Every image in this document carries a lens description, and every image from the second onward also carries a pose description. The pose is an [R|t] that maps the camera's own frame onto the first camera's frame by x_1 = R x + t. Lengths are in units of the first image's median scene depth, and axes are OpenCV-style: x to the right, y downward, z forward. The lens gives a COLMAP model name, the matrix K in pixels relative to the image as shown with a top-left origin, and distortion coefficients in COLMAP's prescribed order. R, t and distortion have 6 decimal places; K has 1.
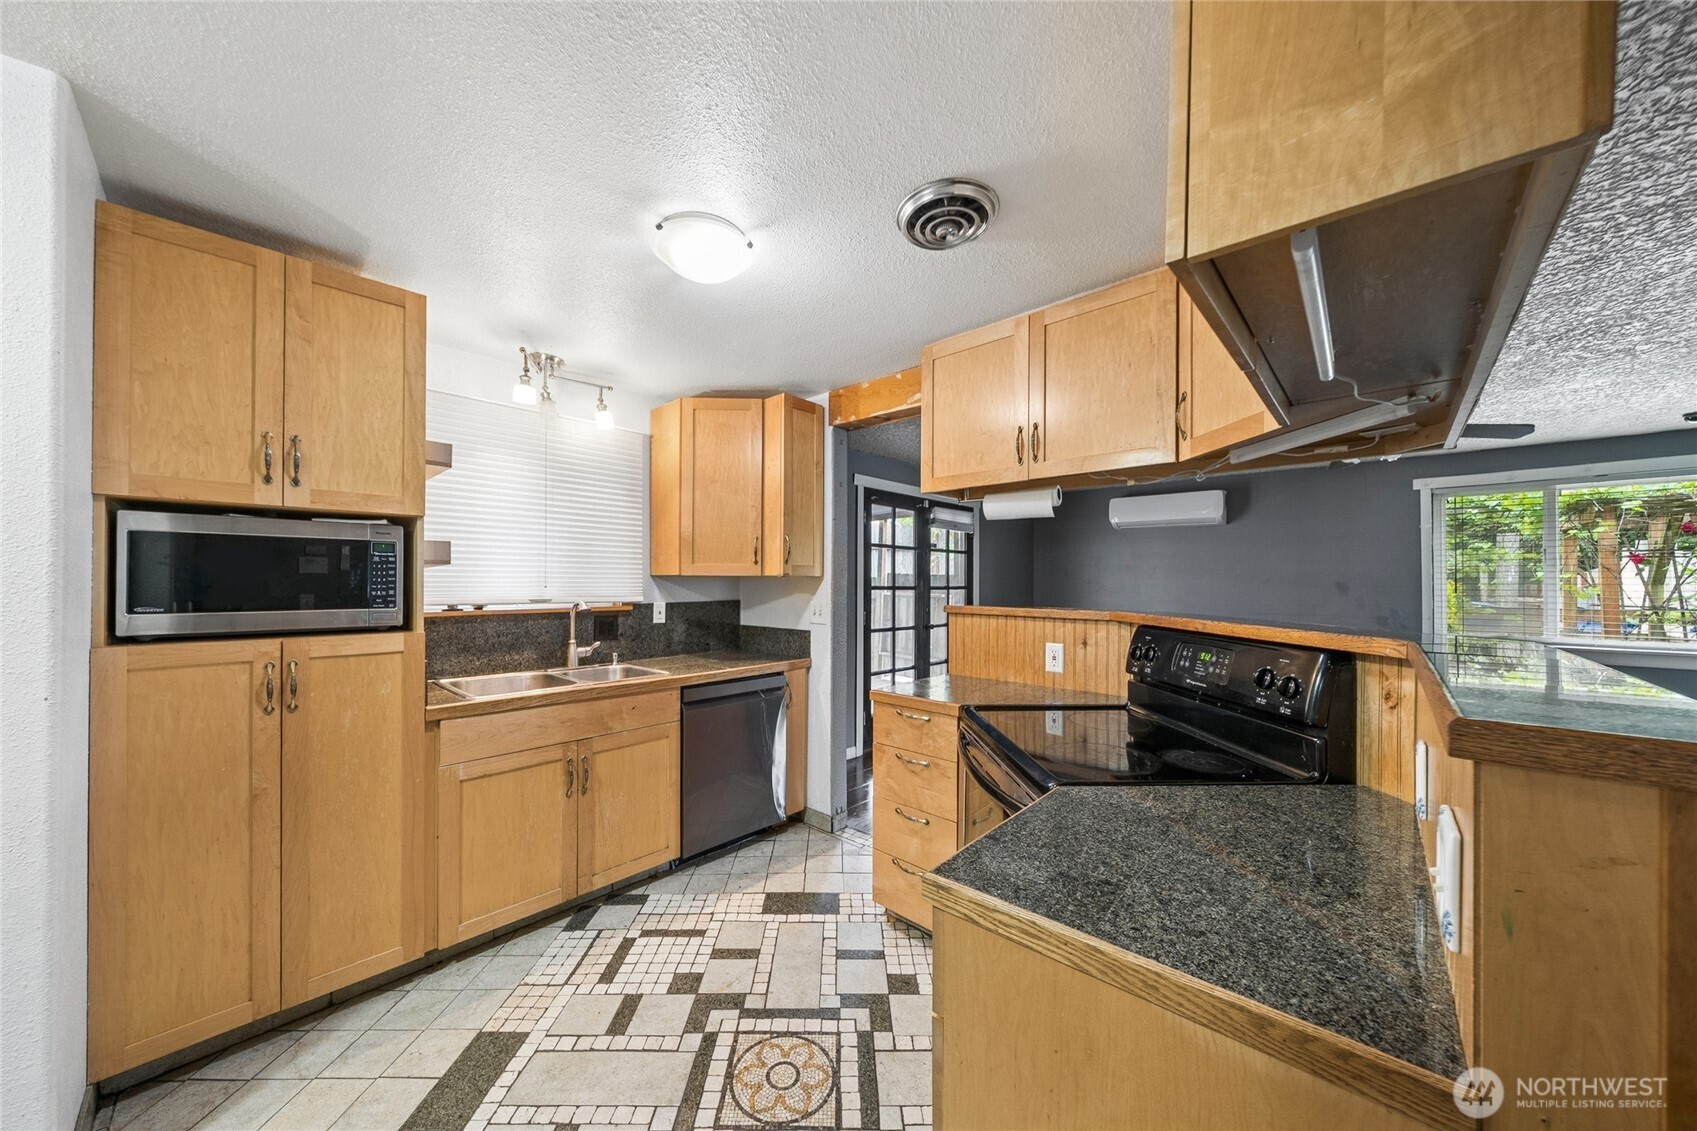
lens RADIAL K [[579.5, 0, 863.6], [0, 579.5, 581.6], [0, 0, 1]] dist [-0.001855, -0.000101]
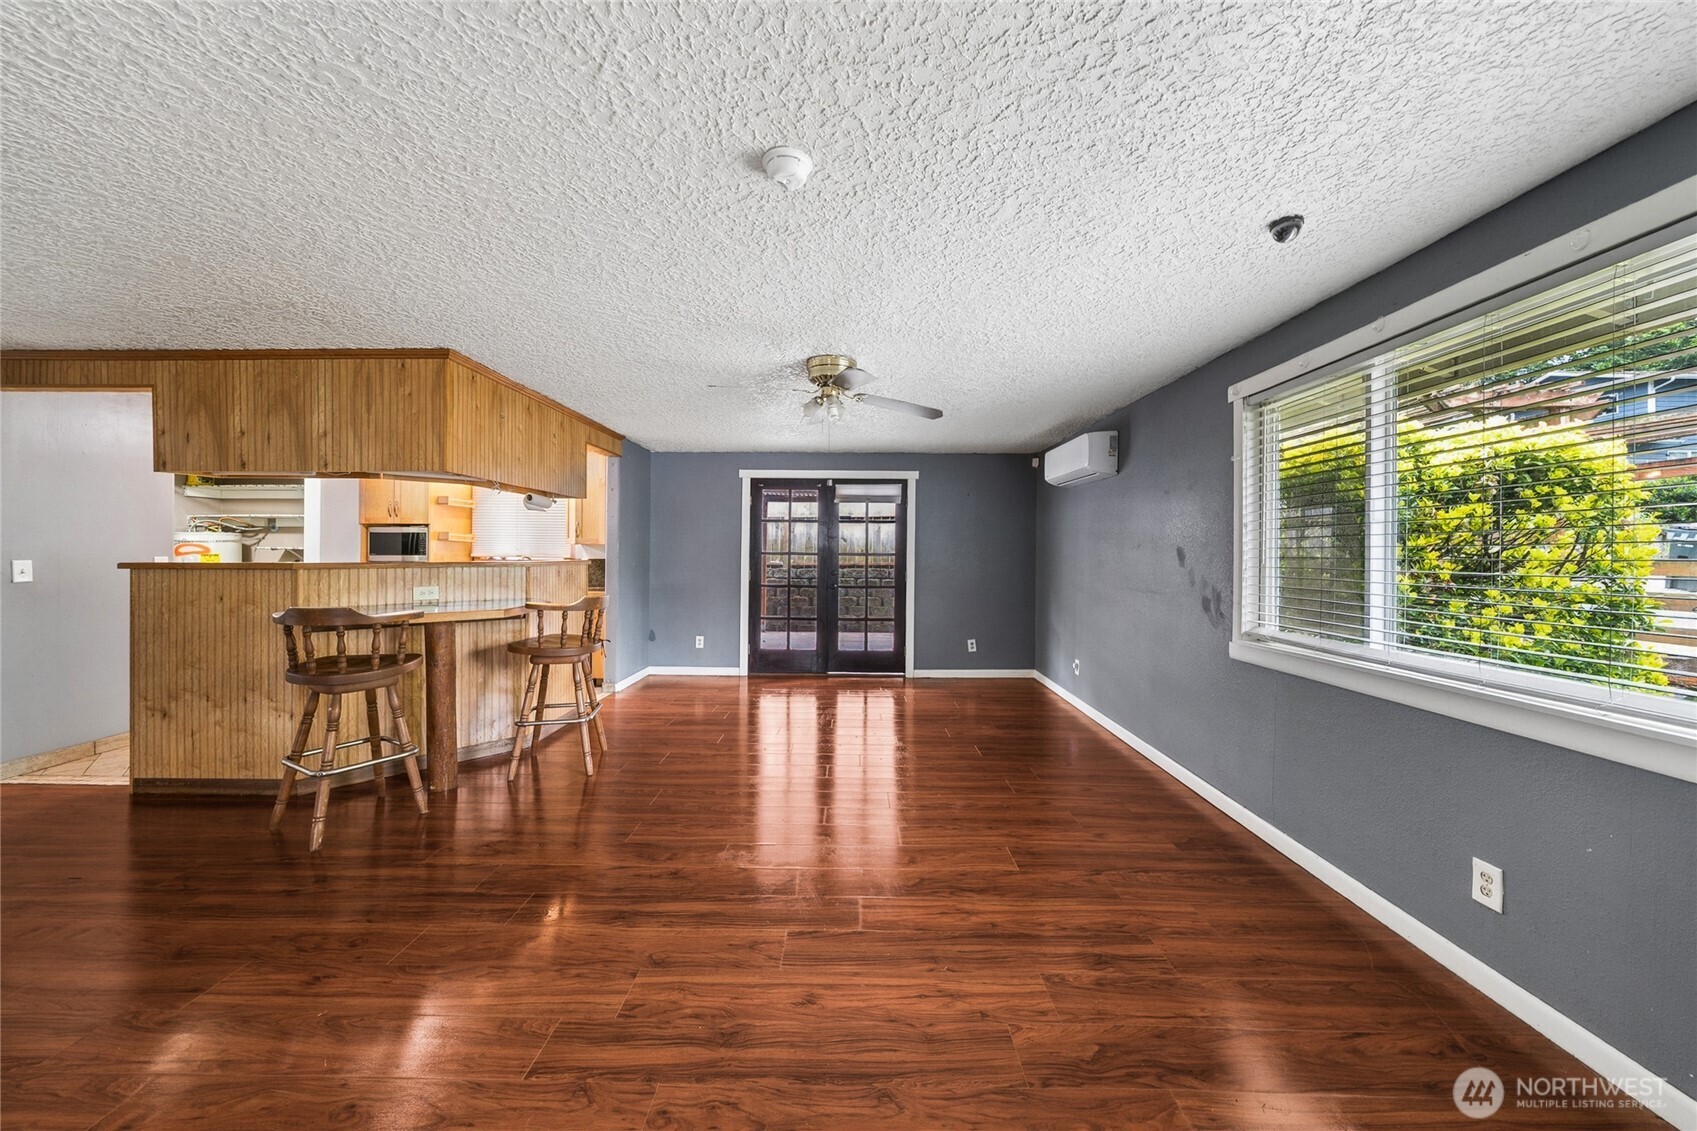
lens RADIAL K [[579.5, 0, 844.8], [0, 579.5, 554.7], [0, 0, 1]] dist [-0.001855, -0.000101]
pose [[0.669645, 0.006101, -0.742656, 2.630623], [-0.001733, 0.999976, 0.006652, 0.014493], [0.742679, -0.003168, 0.669640, 0.582369]]
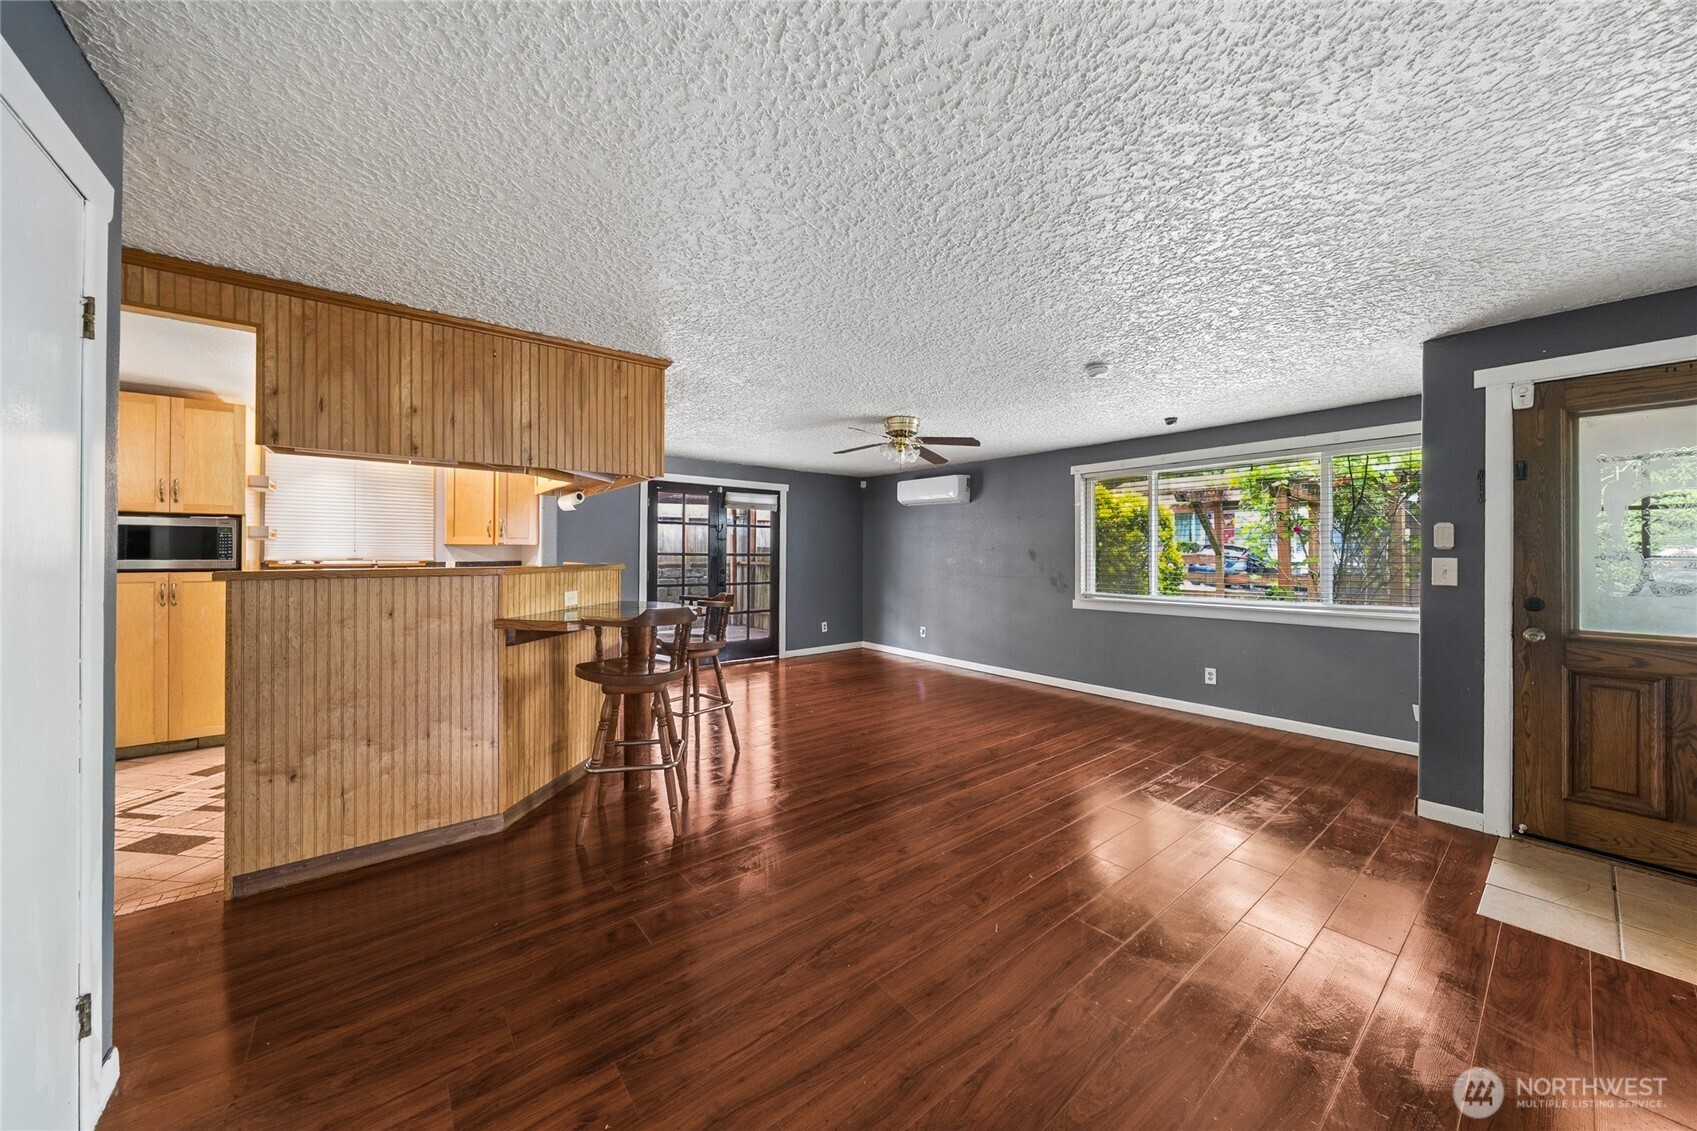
lens RADIAL K [[579.5, 0, 857.3], [0, 579.5, 555.7], [0, 0, 1]] dist [-0.001855, -0.000101]
pose [[0.988761, 0.004603, -0.149436, 1.581123], [-0.003261, 0.999952, 0.009228, 0.005765], [0.149471, -0.008637, 0.988728, -0.645815]]
